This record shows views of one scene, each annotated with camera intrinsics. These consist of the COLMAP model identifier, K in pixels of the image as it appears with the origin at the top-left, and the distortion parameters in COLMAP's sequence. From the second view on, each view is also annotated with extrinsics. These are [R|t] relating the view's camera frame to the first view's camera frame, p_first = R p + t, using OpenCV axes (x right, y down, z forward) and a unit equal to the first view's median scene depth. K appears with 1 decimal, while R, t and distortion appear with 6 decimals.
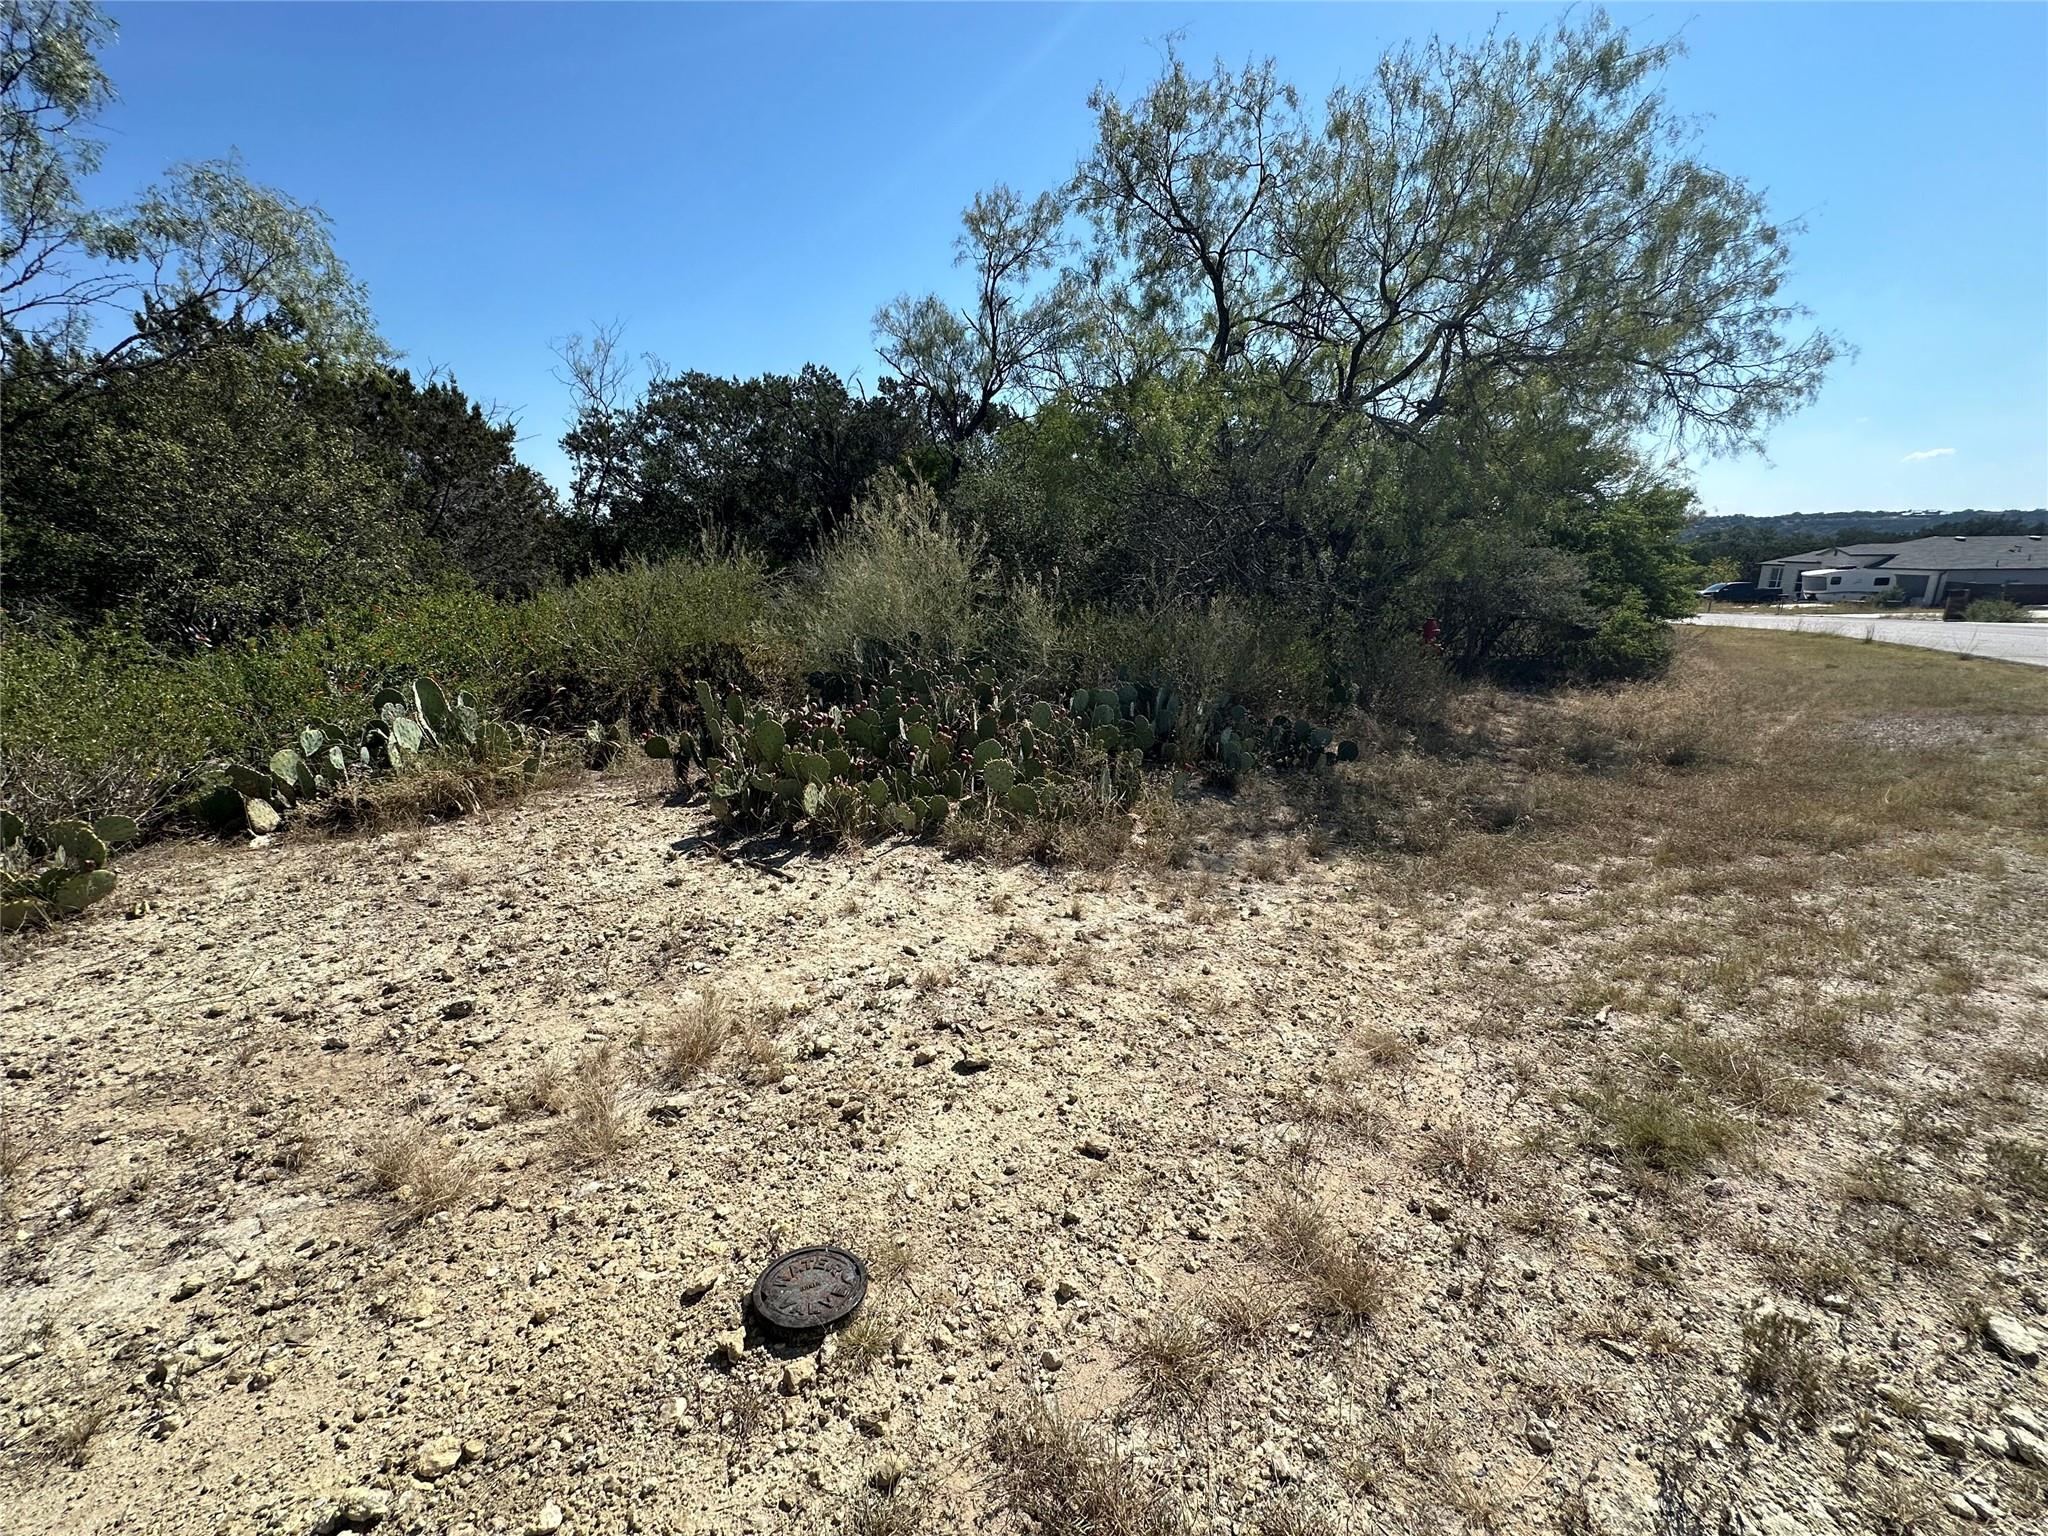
lens RADIAL K [[818.9, 0, 1022.6], [0, 818.9, 768.6], [0, 0, 1]] dist [-0.005815, 0.001083]
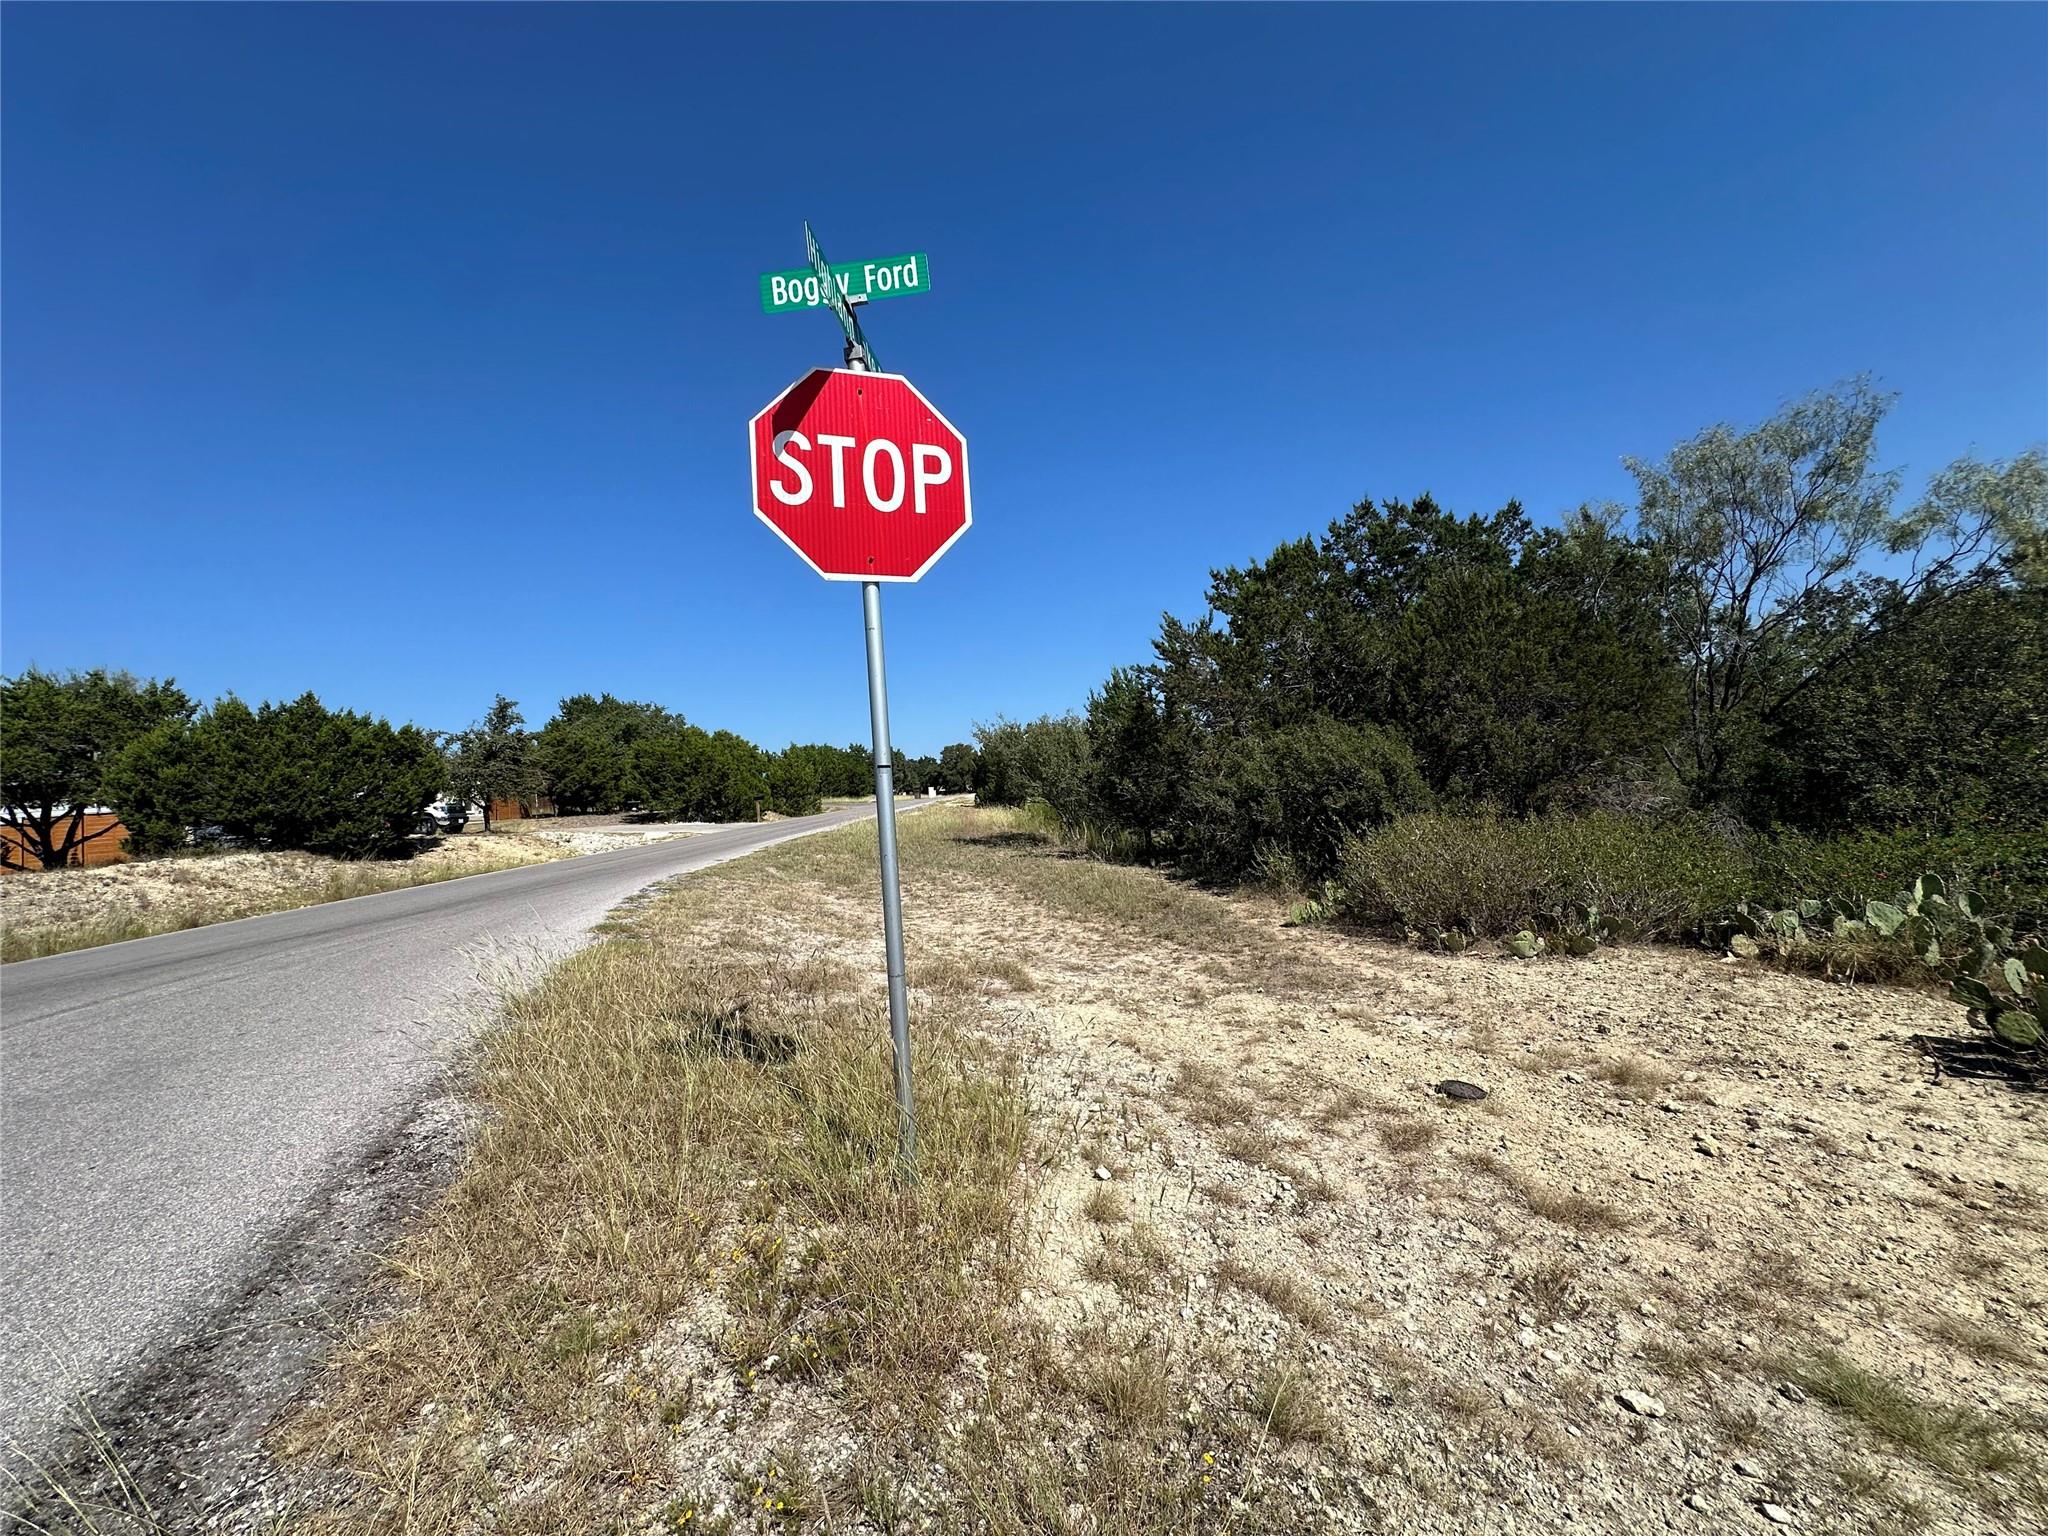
lens RADIAL K [[818.4, 0, 1023.8], [0, 818.4, 767.5], [0, 0, 1]] dist [-0.004597, 0.000974]
pose [[-0.262956, -0.017005, -0.964658, 0.928688], [-0.179744, 0.983204, 0.031664, -0.079556], [0.947917, 0.181718, -0.261596, 0.048316]]
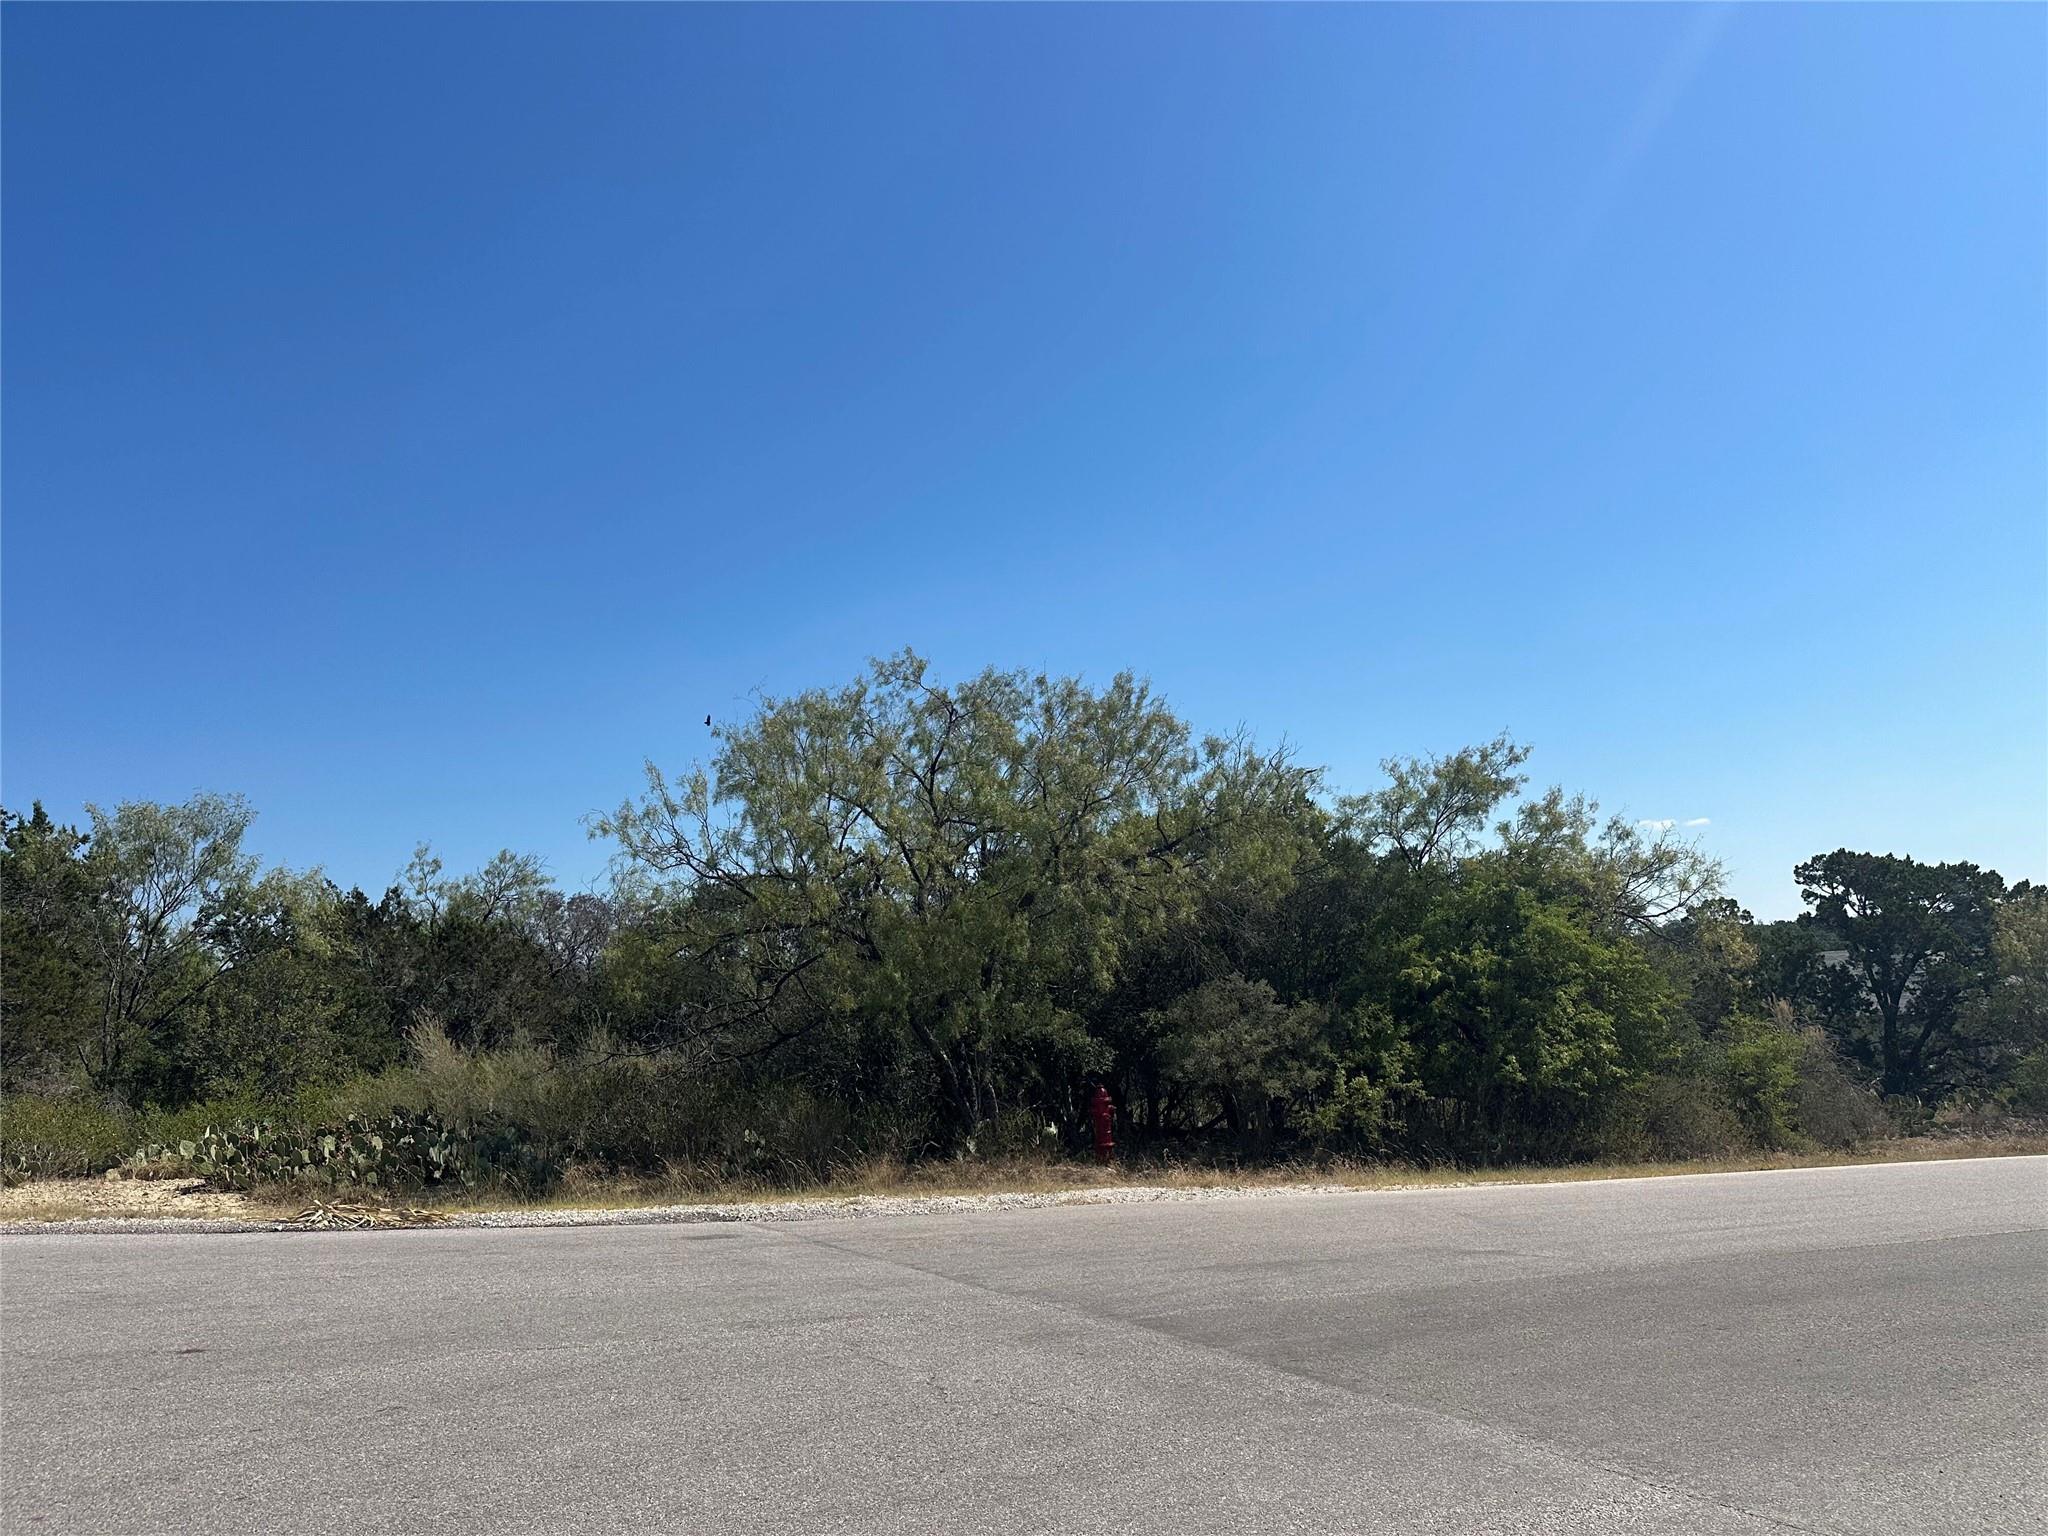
lens RADIAL K [[1418.3, 0, 1033.9], [0, 1418.3, 768.1], [0, 0, 1]] dist [0.105560, -0.139074]
pose [[0.834162, -0.126515, -0.536812, 3.841669], [-0.095148, 0.925728, -0.366026, 0.246507], [0.543250, 0.356402, 0.760169, -1.221670]]
